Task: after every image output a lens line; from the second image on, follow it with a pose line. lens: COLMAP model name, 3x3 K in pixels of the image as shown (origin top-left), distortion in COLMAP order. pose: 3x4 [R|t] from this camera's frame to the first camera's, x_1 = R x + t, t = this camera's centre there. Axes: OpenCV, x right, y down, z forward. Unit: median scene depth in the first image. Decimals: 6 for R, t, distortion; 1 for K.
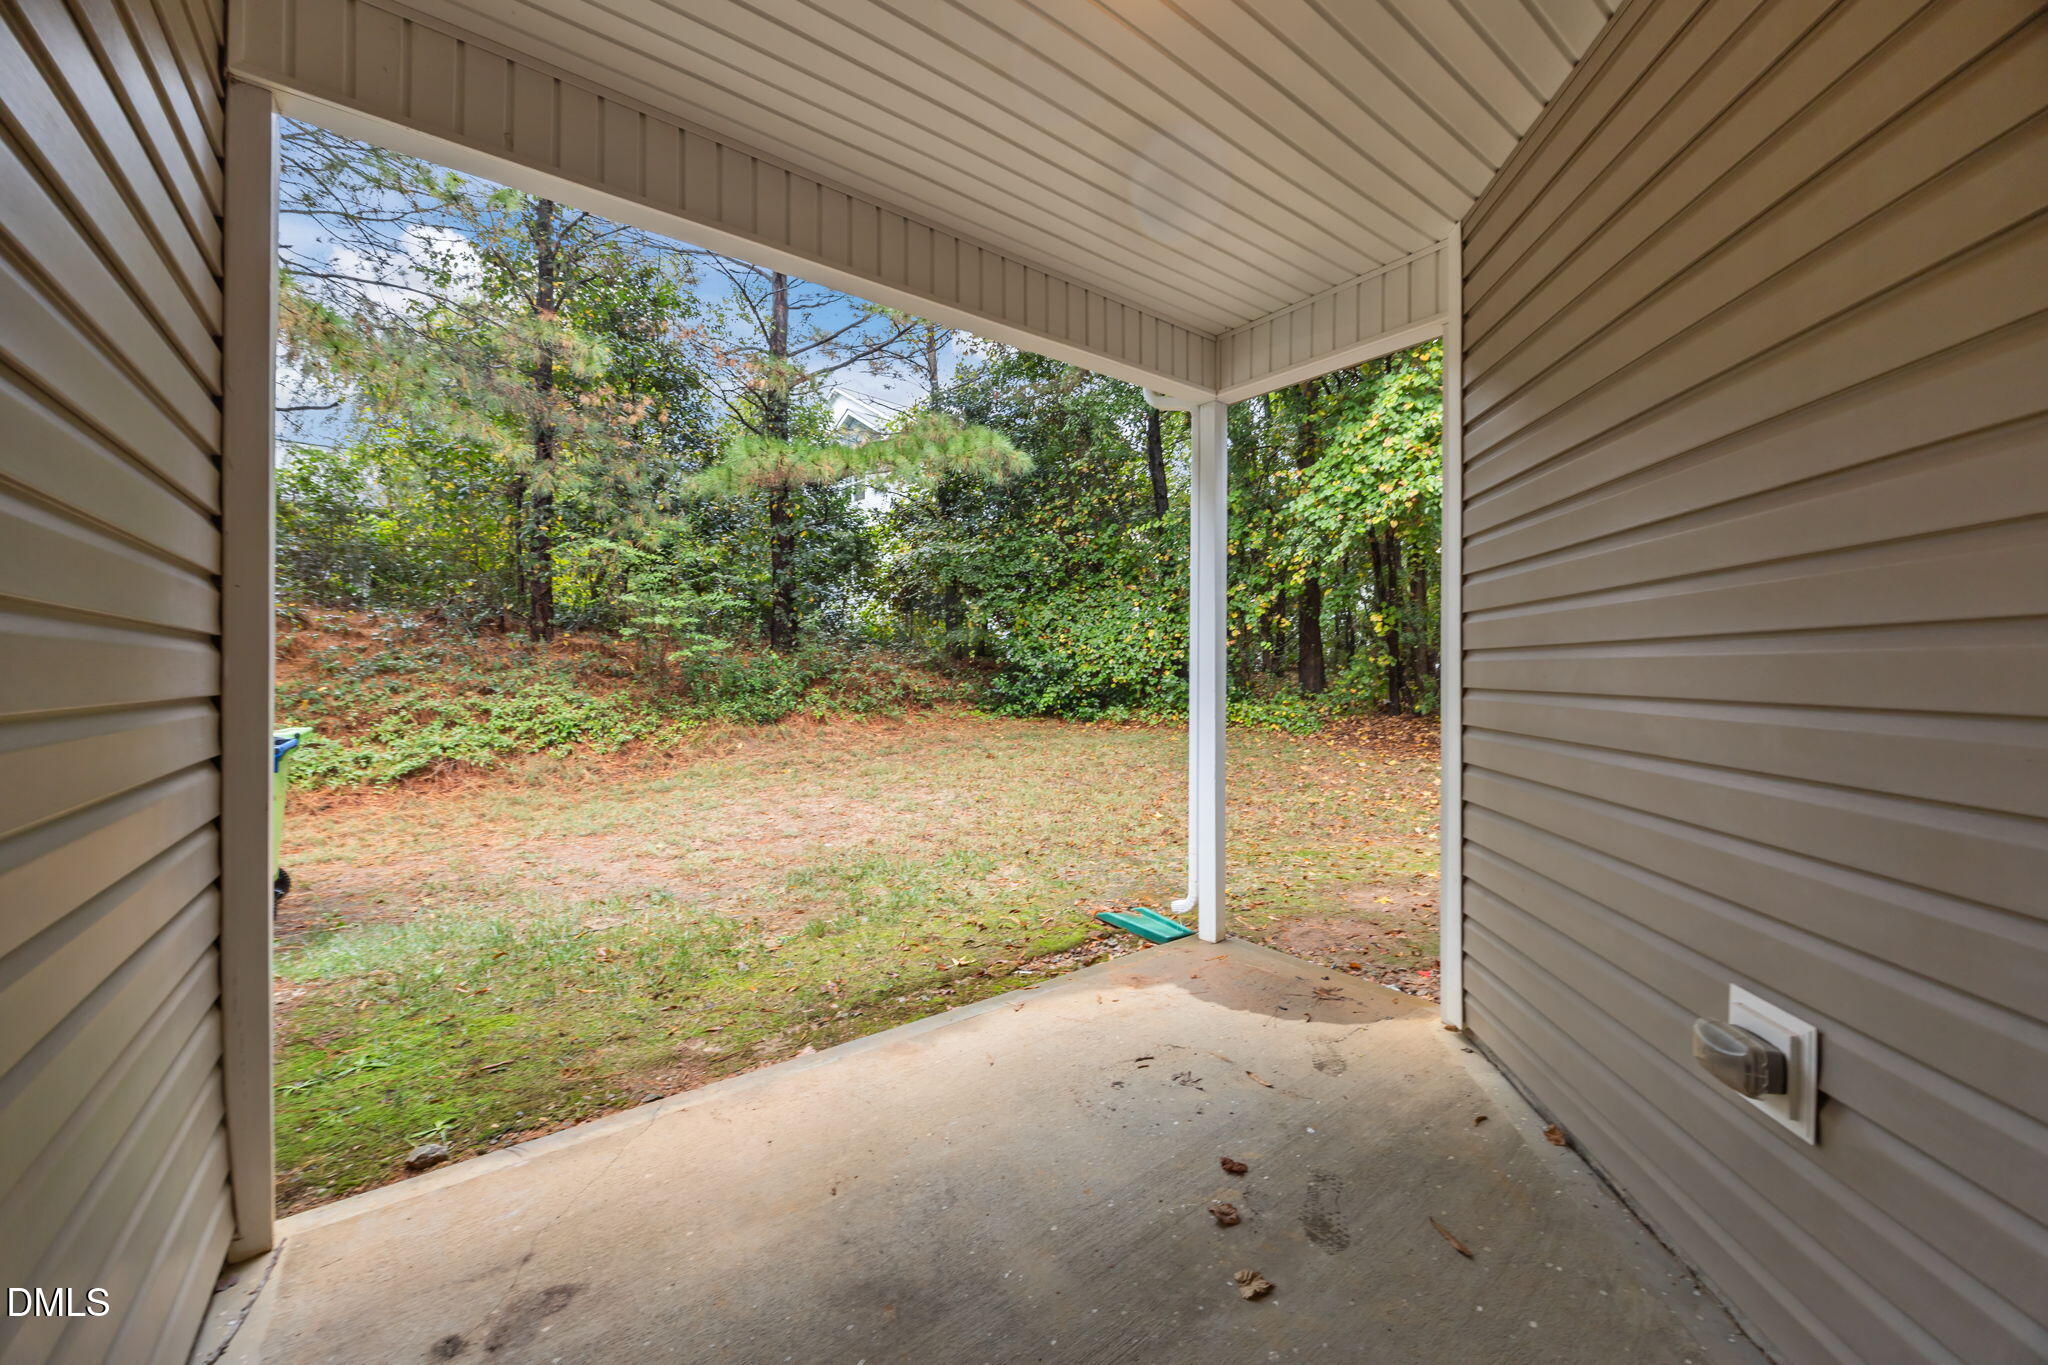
lens RADIAL K [[781.7, 0, 1021.4], [0, 781.7, 679.6], [0, 0, 1]] dist [-0.005793, -0.000327]
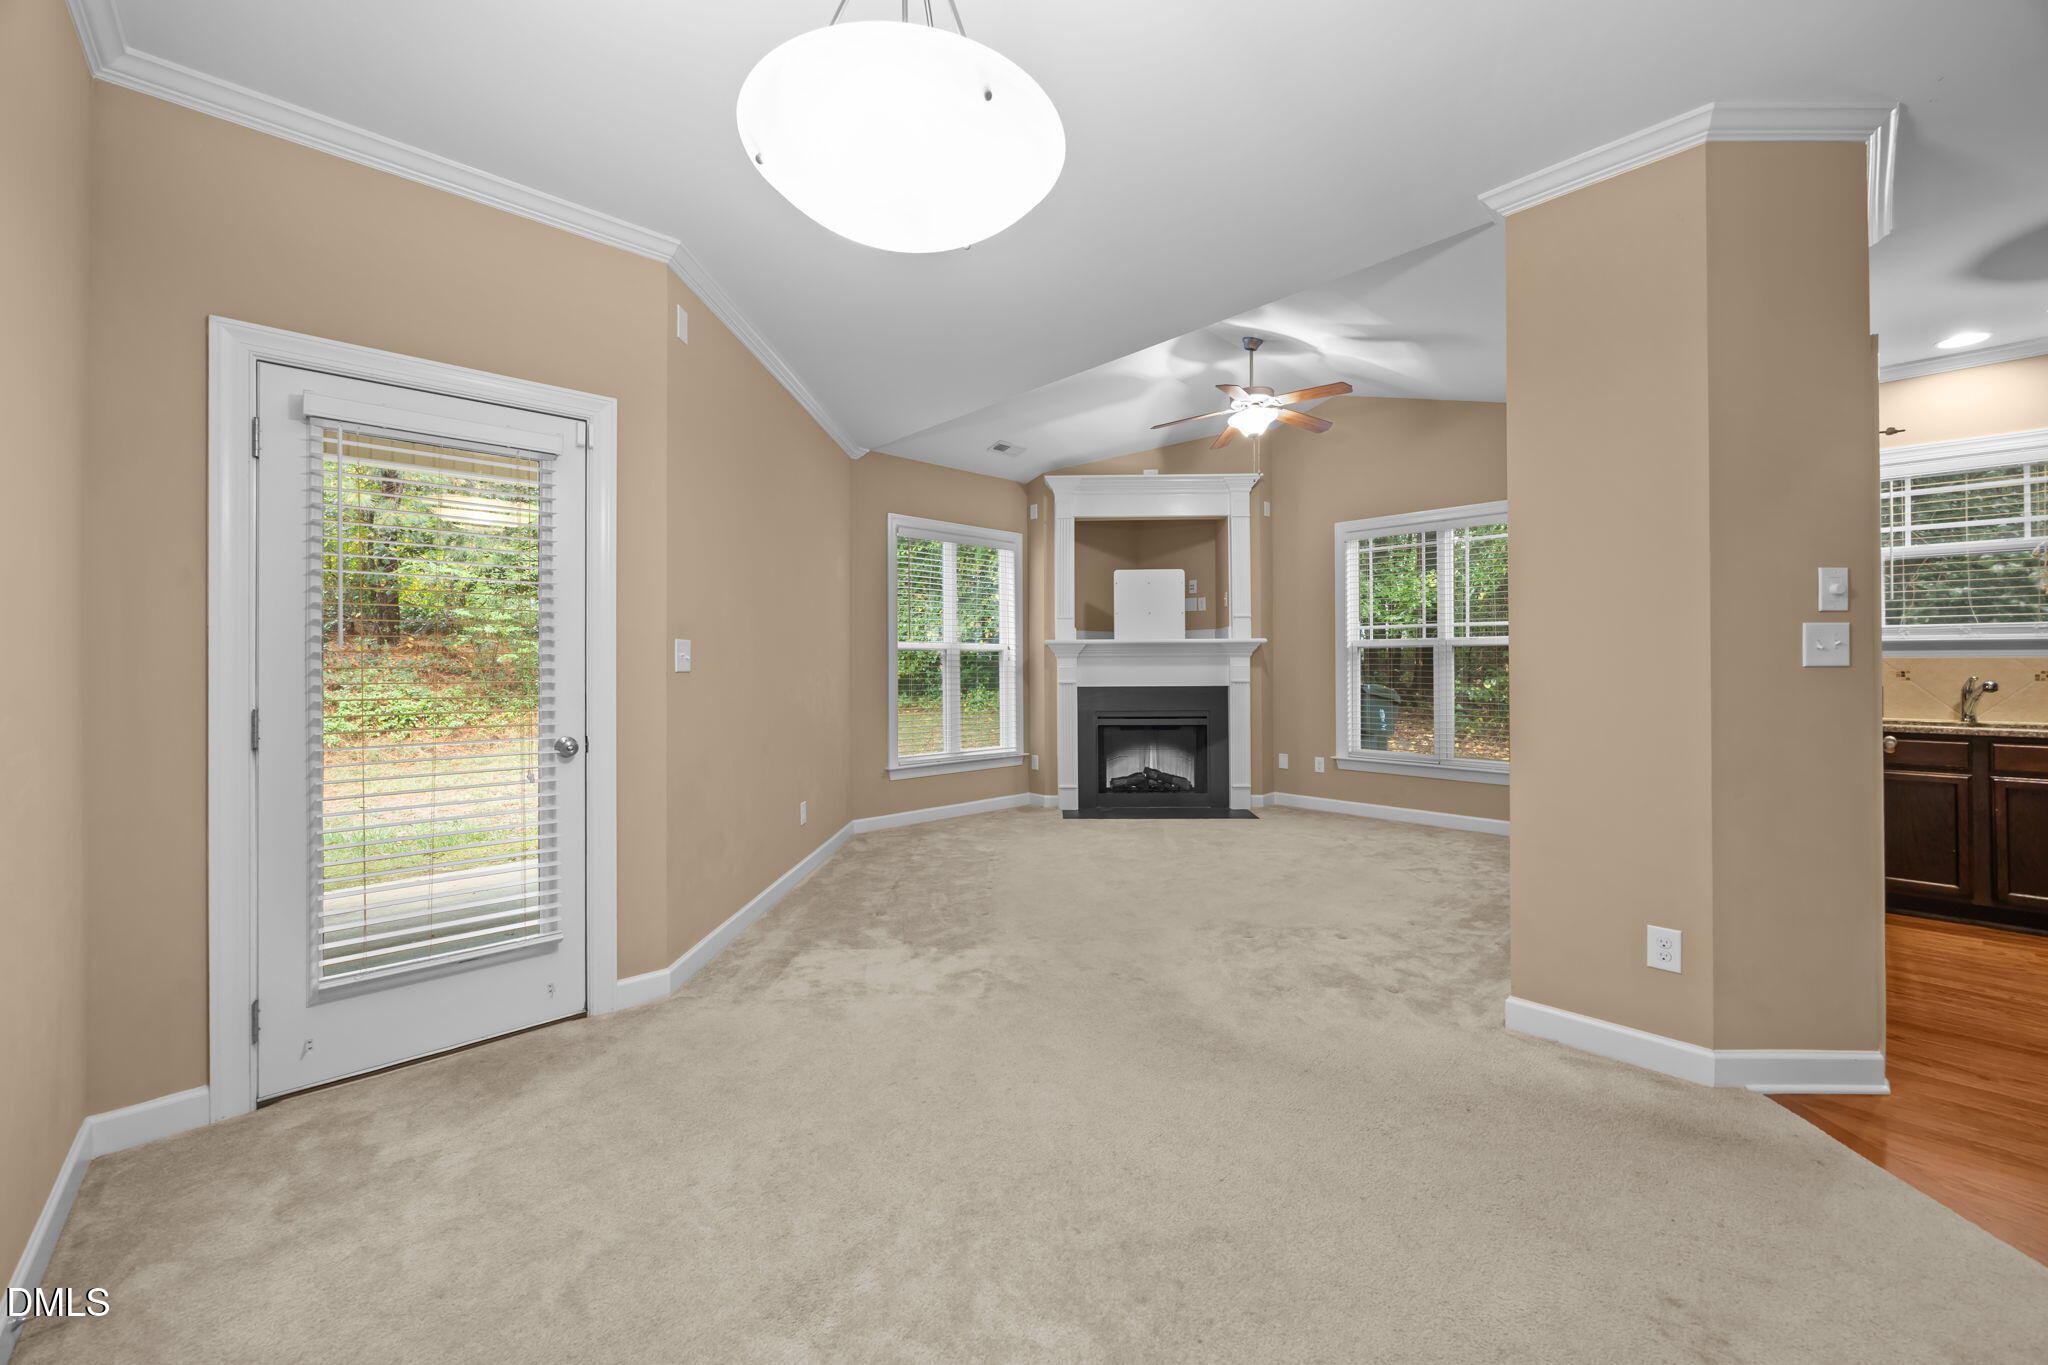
lens RADIAL K [[781.7, 0, 1033.3], [0, 781.7, 661.8], [0, 0, 1]] dist [-0.005793, -0.000327]
pose [[0.992988, -0.004130, 0.118139, 0.238584], [0.005152, 0.999952, -0.008340, -0.008519], [-0.118099, 0.008890, 0.992962, -0.316838]]
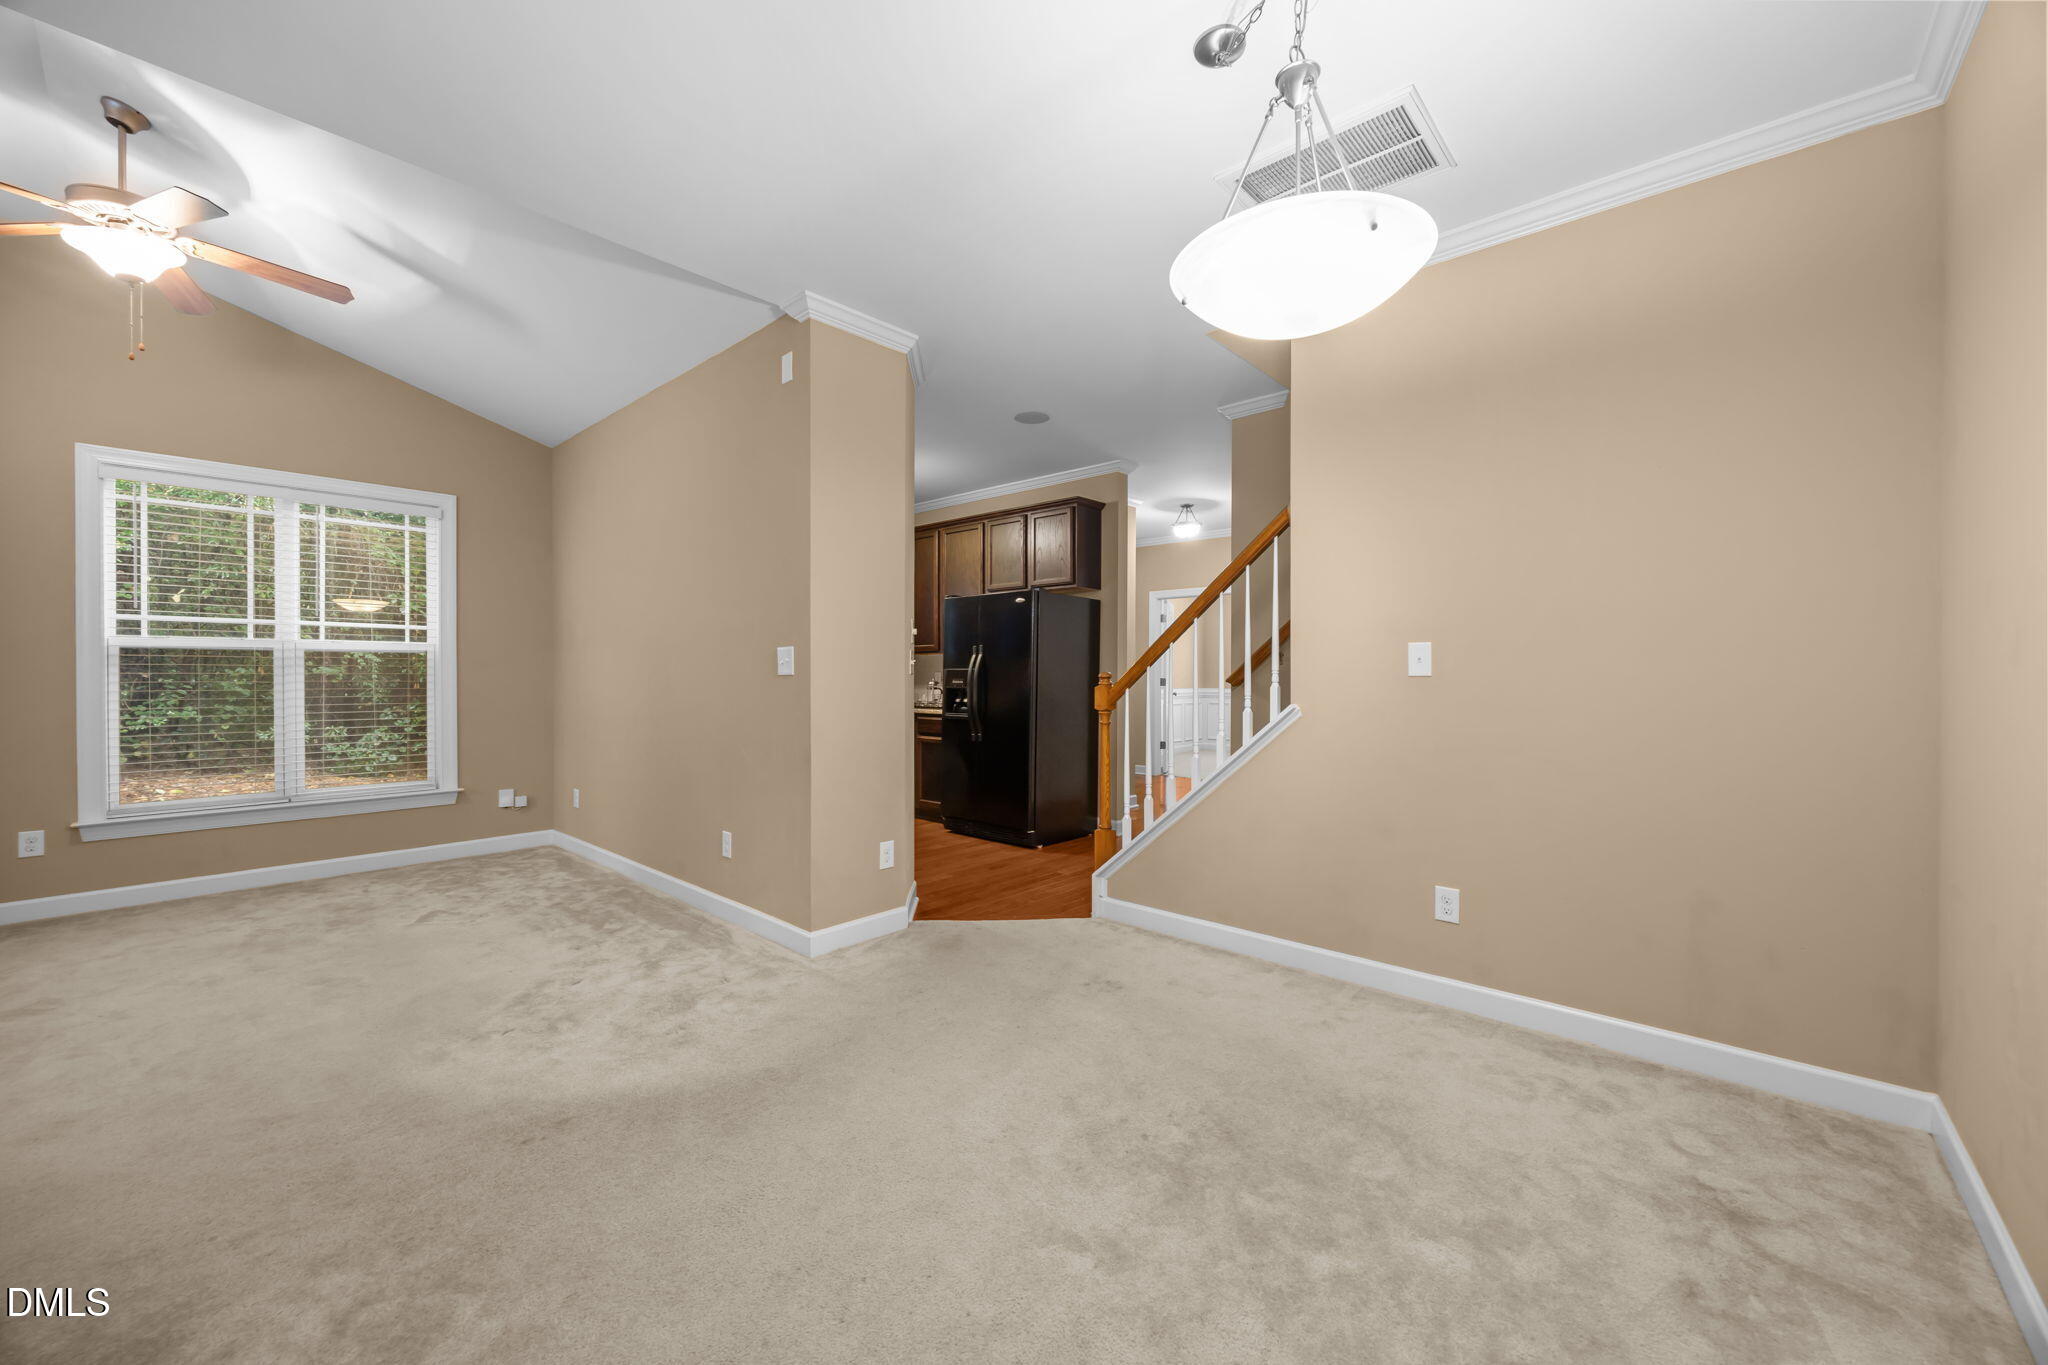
lens RADIAL K [[781.7, 0, 1018.9], [0, 781.7, 676.1], [0, 0, 1]] dist [-0.005793, -0.000327]
pose [[-0.200602, -0.000804, 0.979673, -1.558424], [0.001864, 0.999998, 0.001202, -0.002457], [-0.979671, 0.002067, -0.200600, 2.229928]]
